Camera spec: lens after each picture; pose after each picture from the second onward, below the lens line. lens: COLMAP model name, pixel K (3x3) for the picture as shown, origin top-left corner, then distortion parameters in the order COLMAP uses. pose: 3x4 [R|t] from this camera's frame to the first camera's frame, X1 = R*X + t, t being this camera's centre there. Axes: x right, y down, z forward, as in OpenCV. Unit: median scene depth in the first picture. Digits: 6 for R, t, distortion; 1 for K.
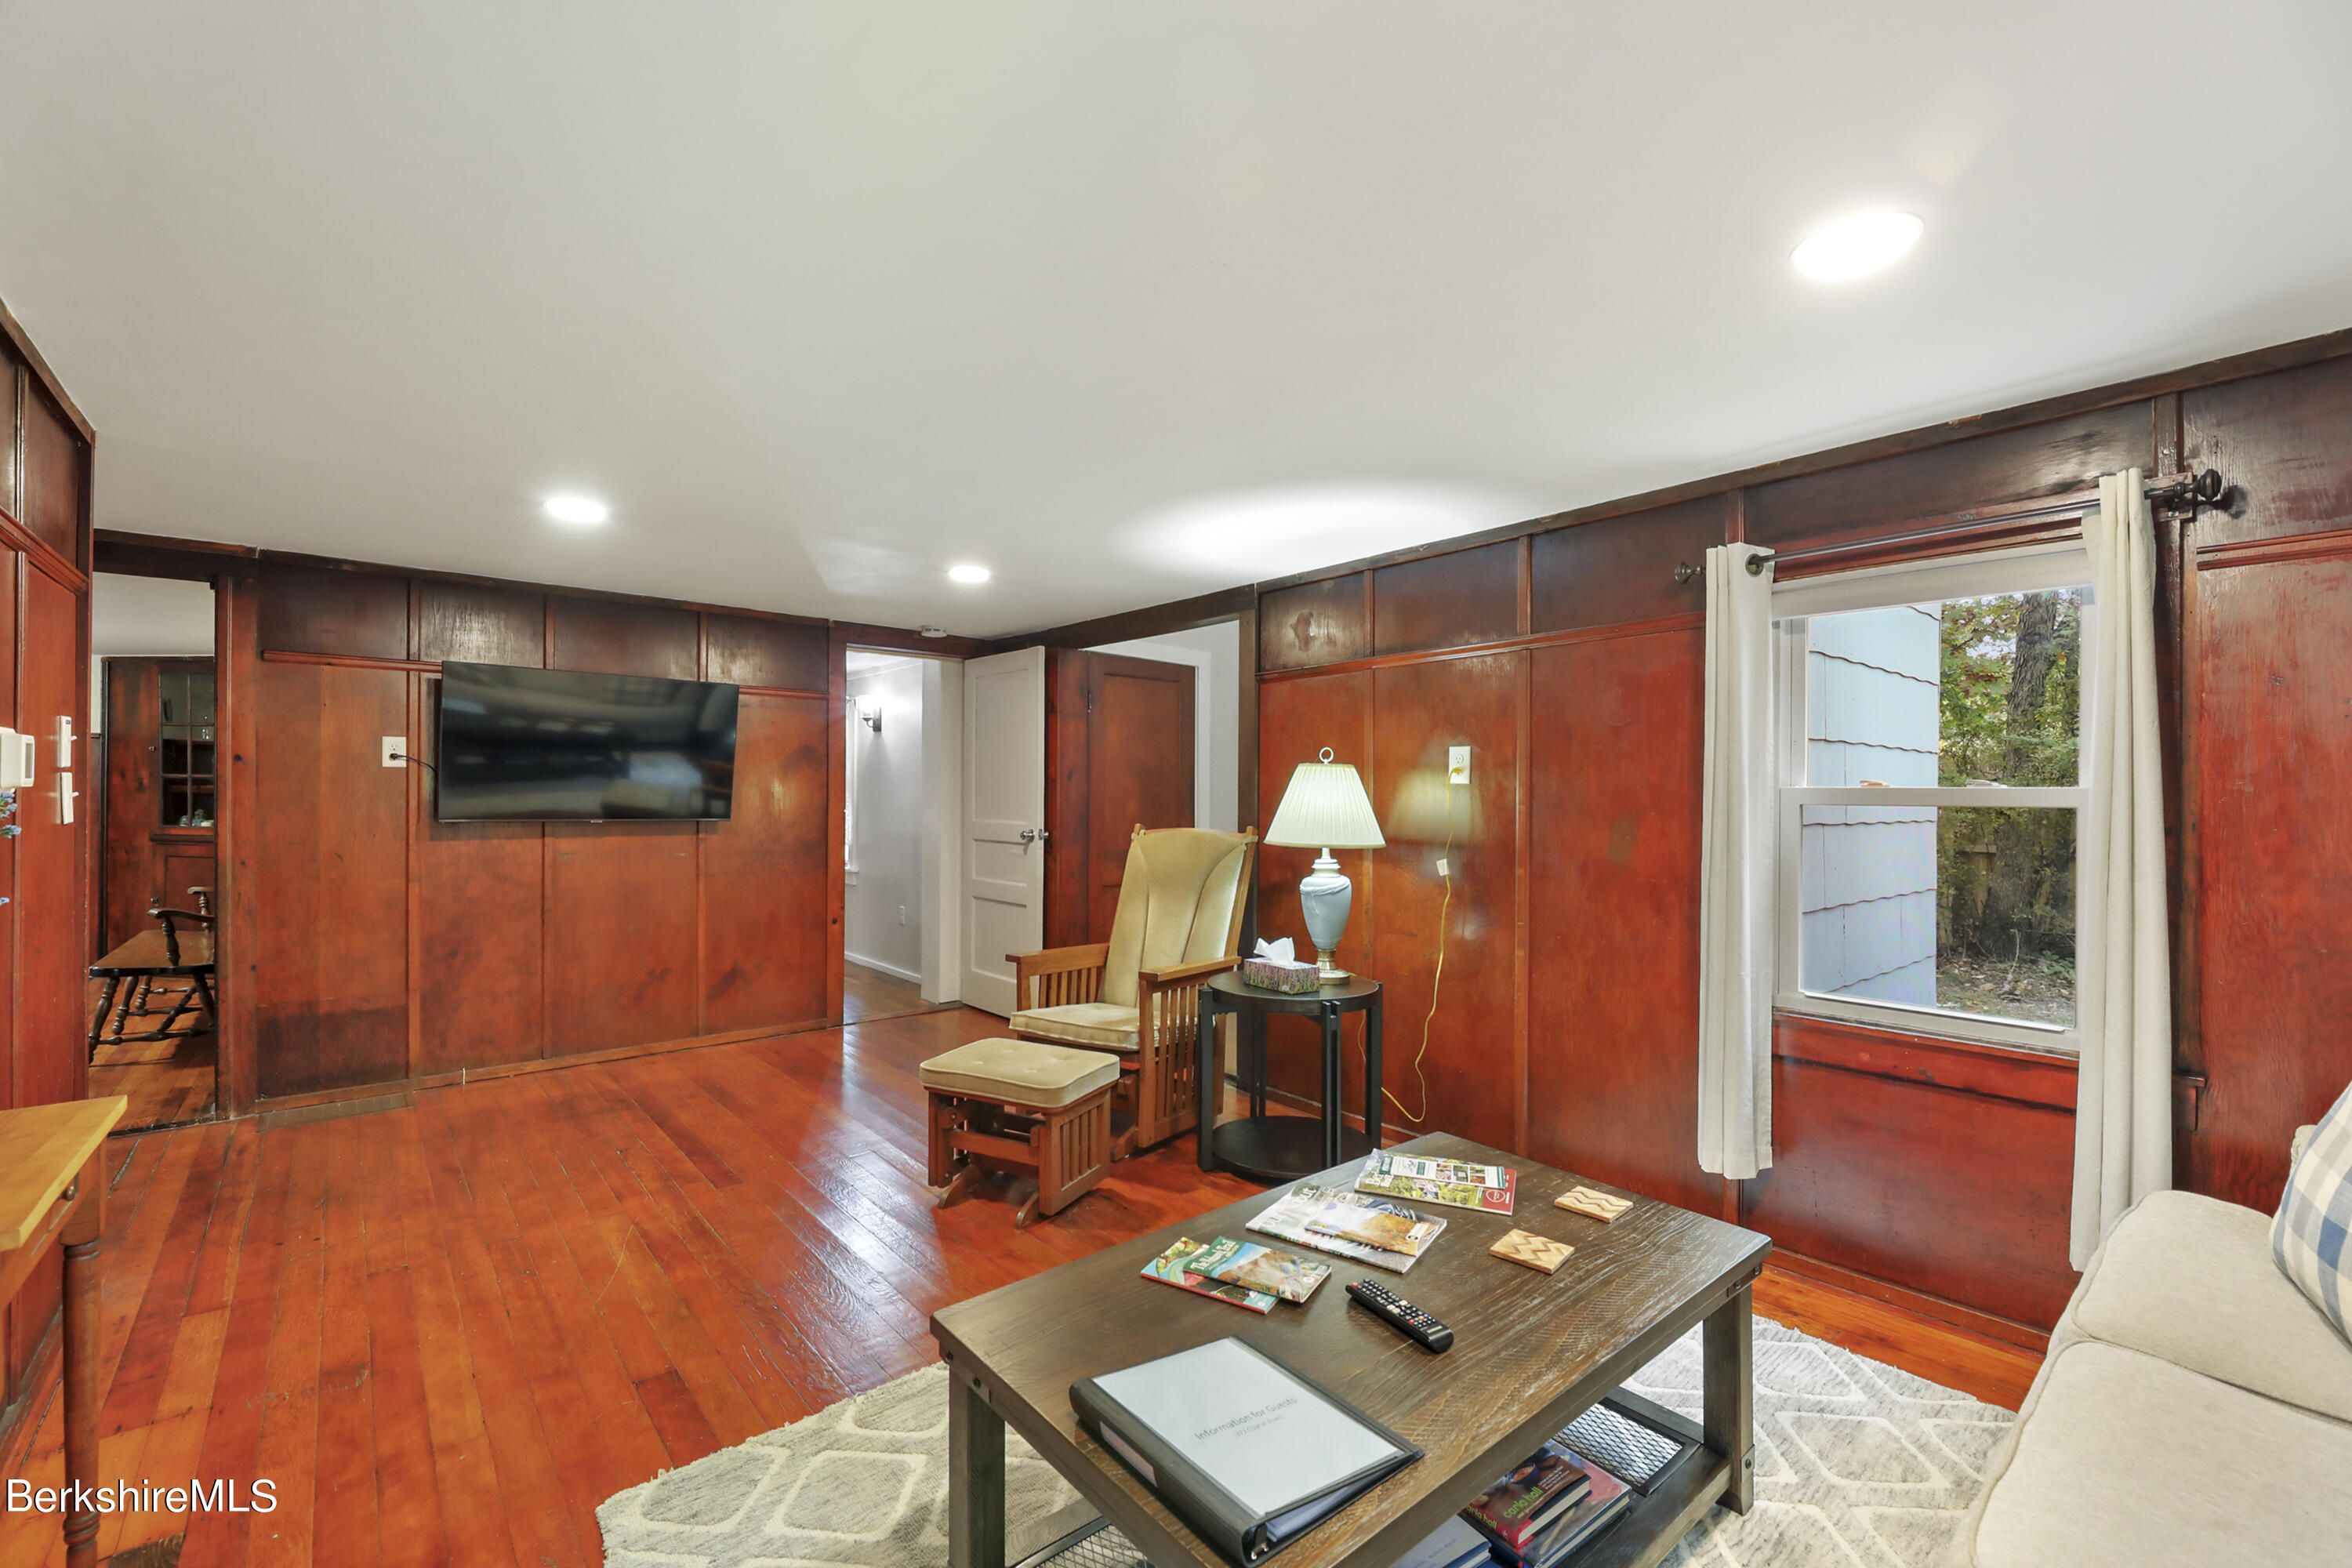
lens RADIAL K [[977.1, 0, 1158.0], [0, 977.1, 798.2], [0, 0, 1]] dist [-0.000358, -0.002811]
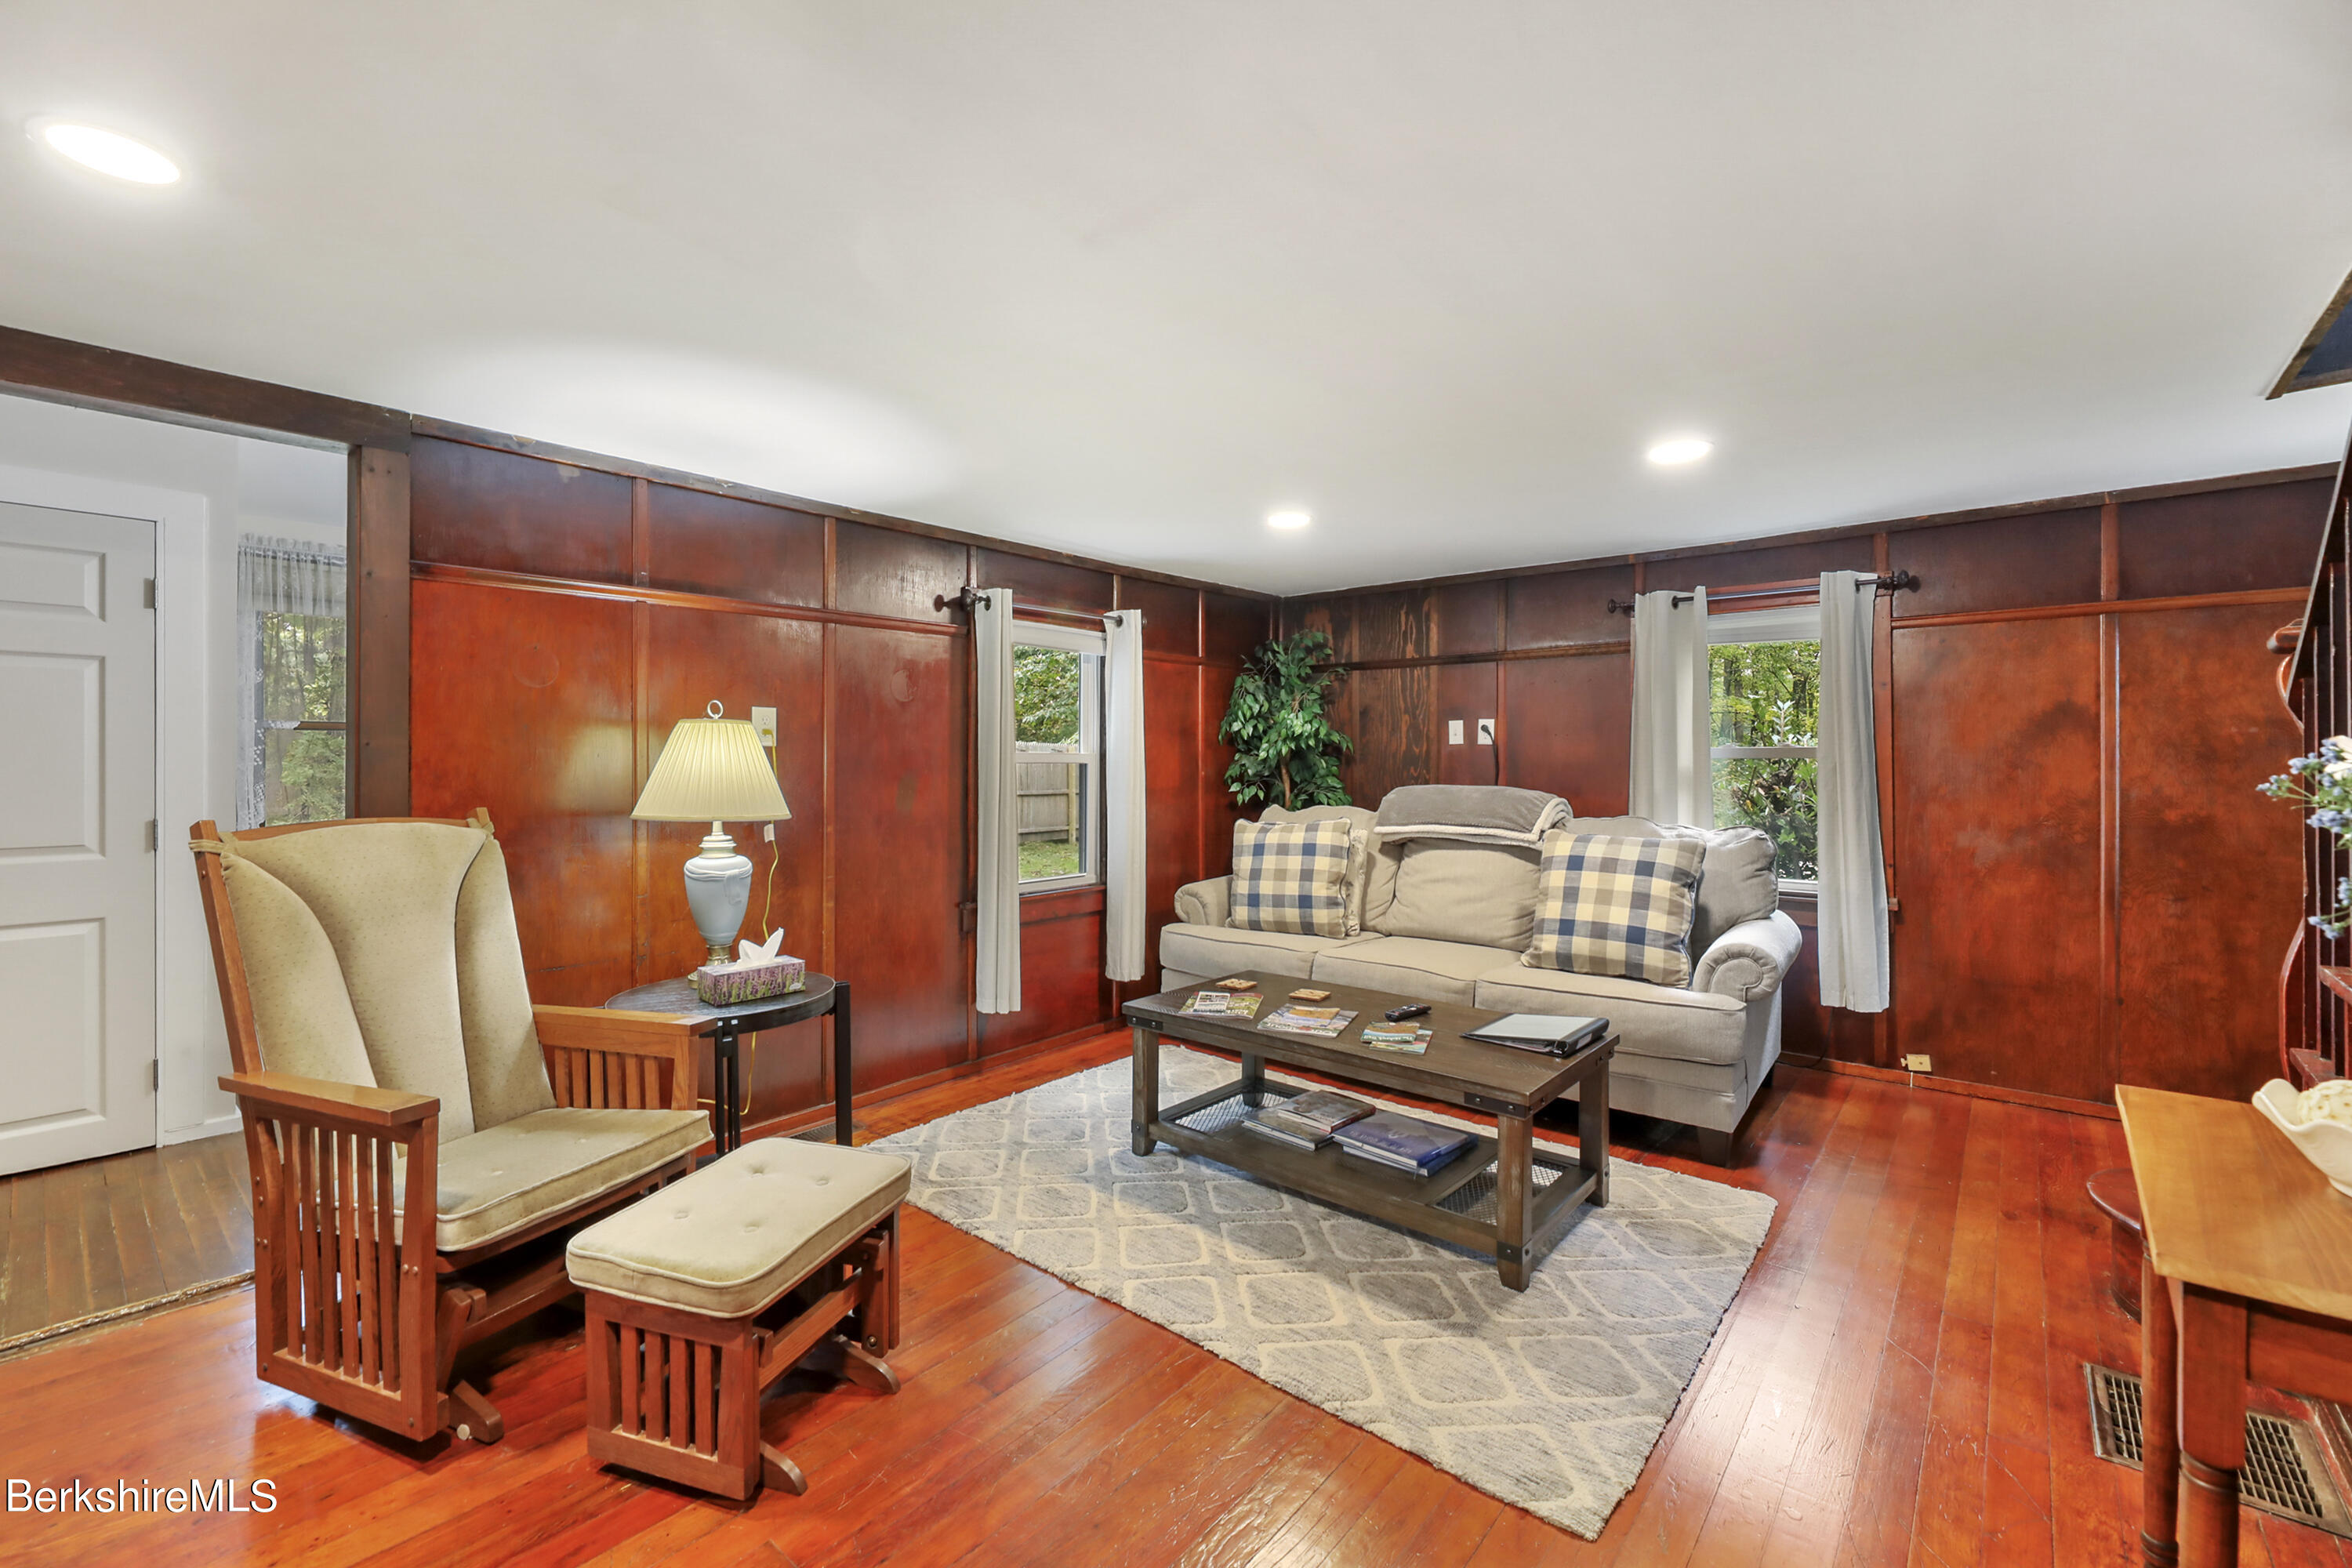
lens RADIAL K [[977.1, 0, 1162.2], [0, 977.1, 761.0], [0, 0, 1]] dist [-0.000358, -0.002811]
pose [[-0.153324, -0.006422, 0.988155, -0.594555], [0.001505, 0.999976, 0.006732, -0.004843], [-0.988175, 0.002519, -0.153310, 0.640008]]
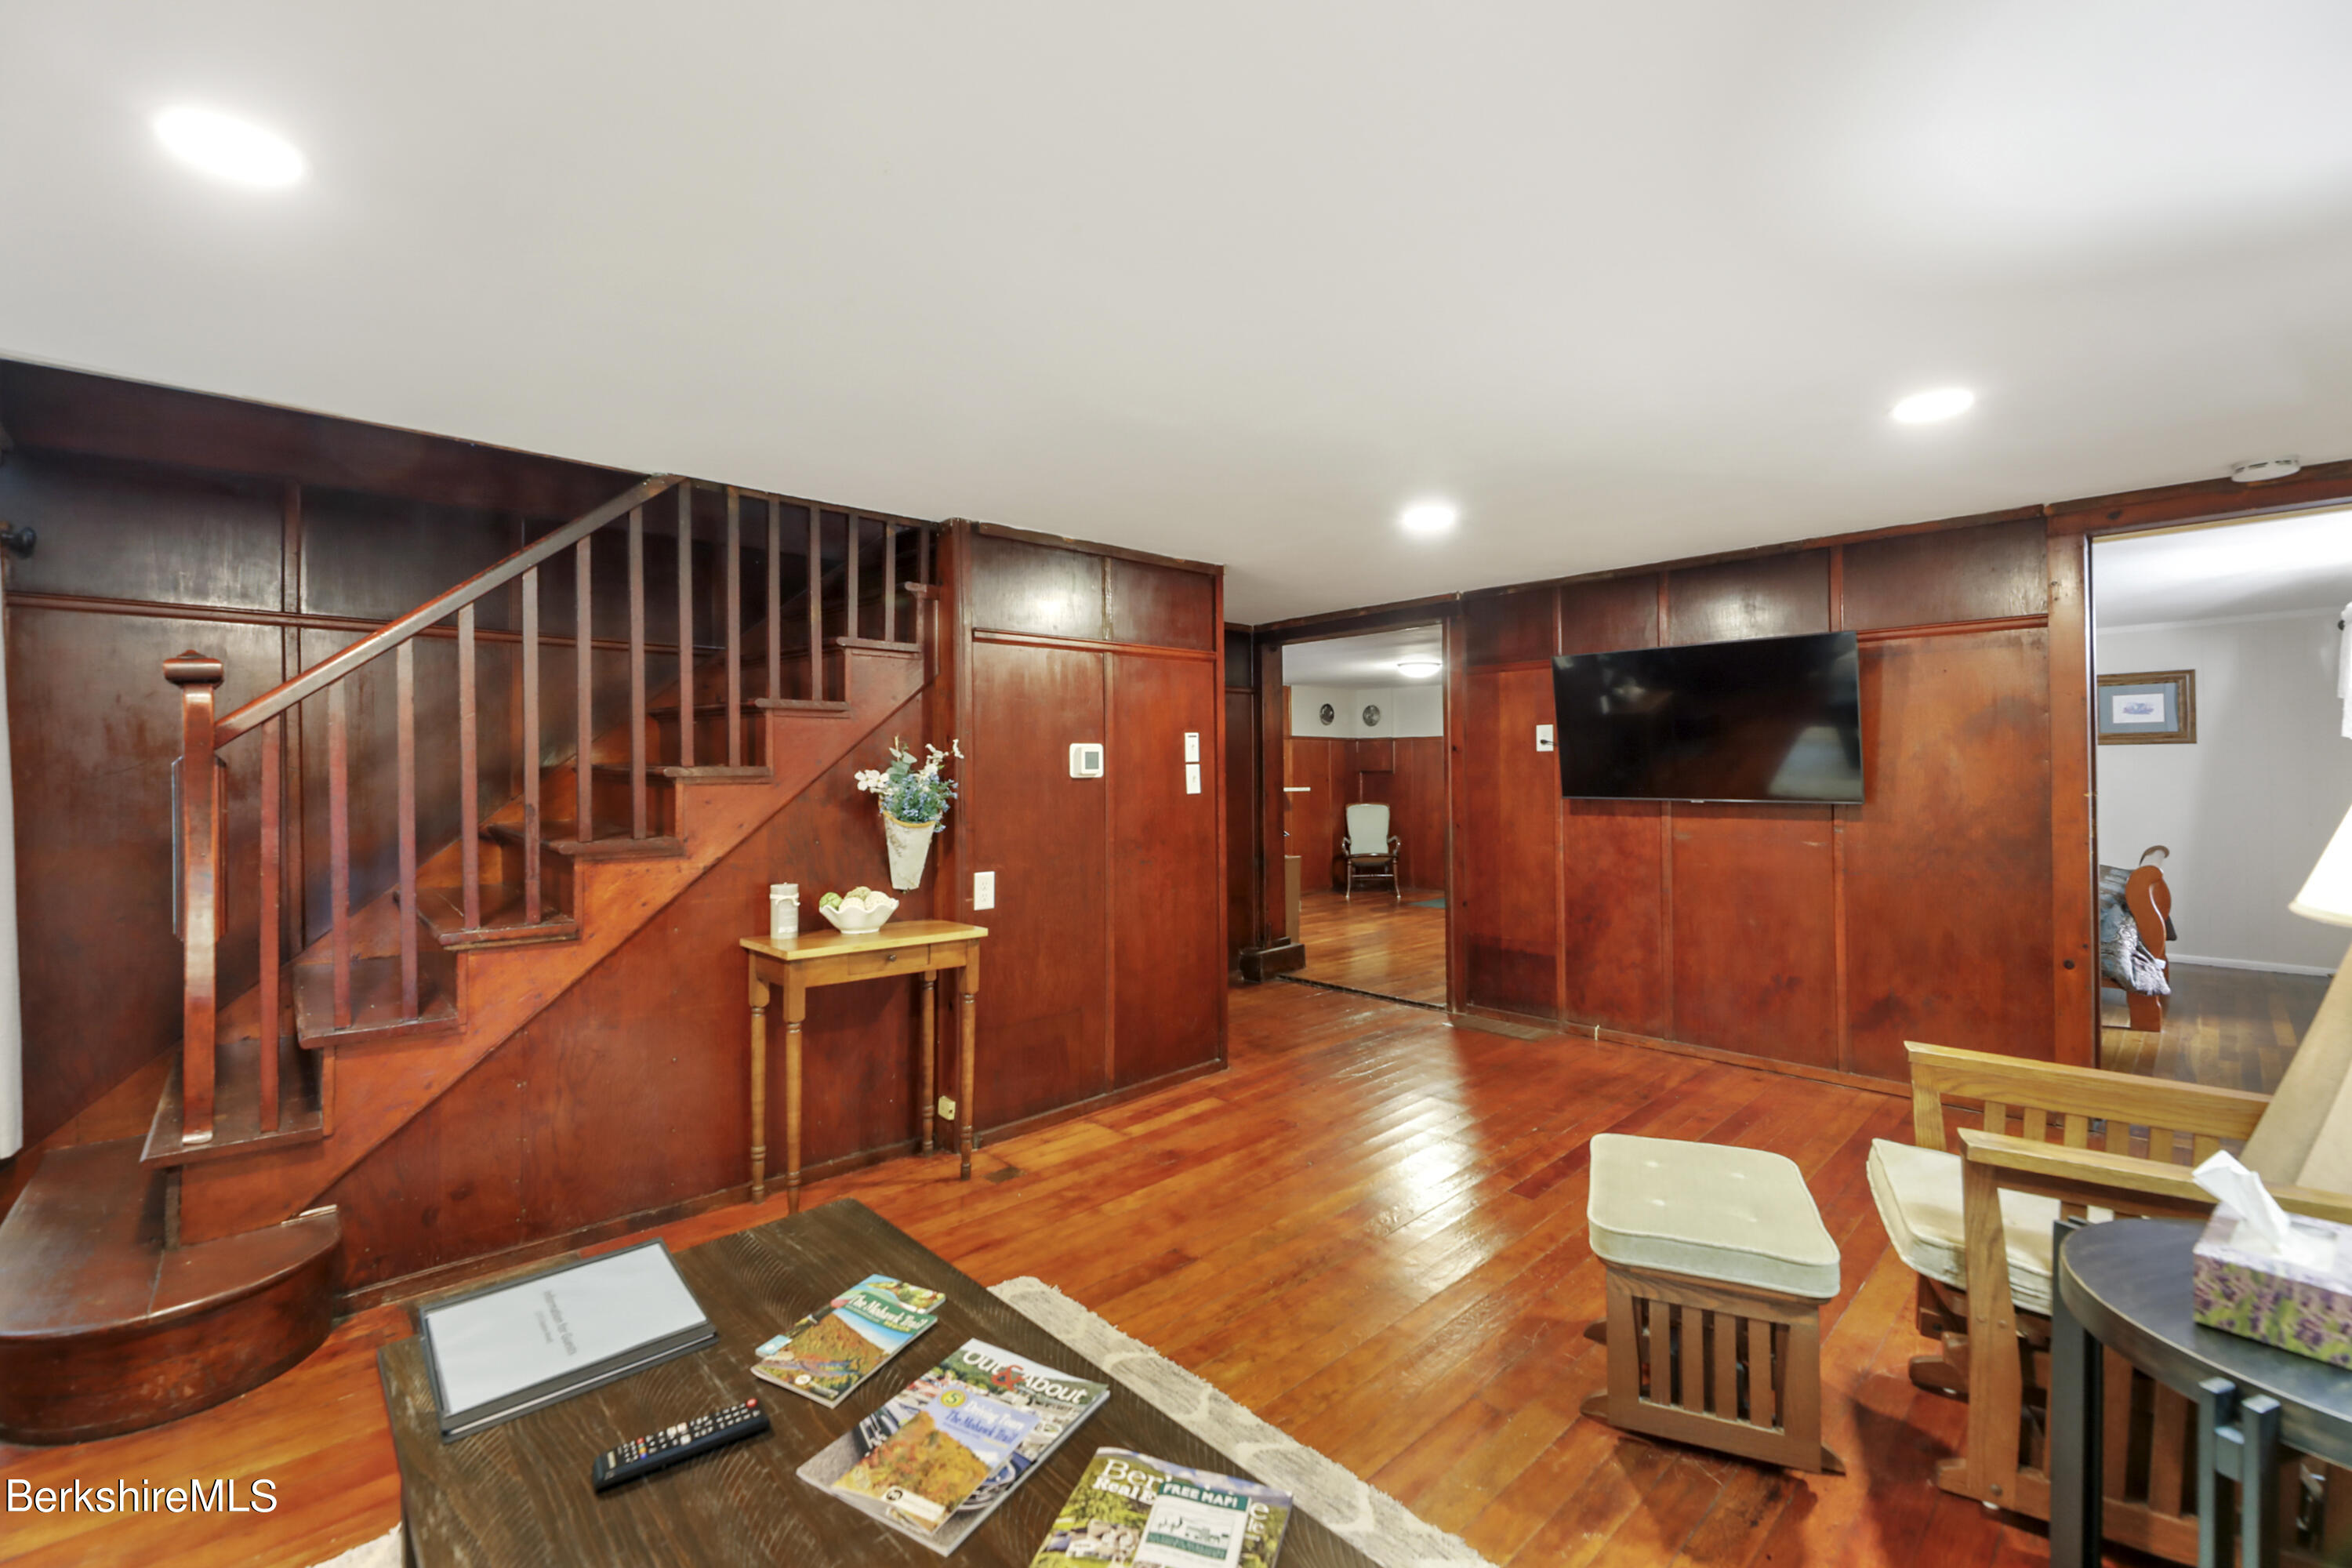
lens RADIAL K [[977.1, 0, 1159.6], [0, 977.1, 758.7], [0, 0, 1]] dist [-0.000358, -0.002811]
pose [[0.058200, -0.021624, -0.998071, 0.361508], [0.004881, 0.999760, -0.021376, 0.000364], [0.998293, -0.003628, 0.058292, 0.458644]]
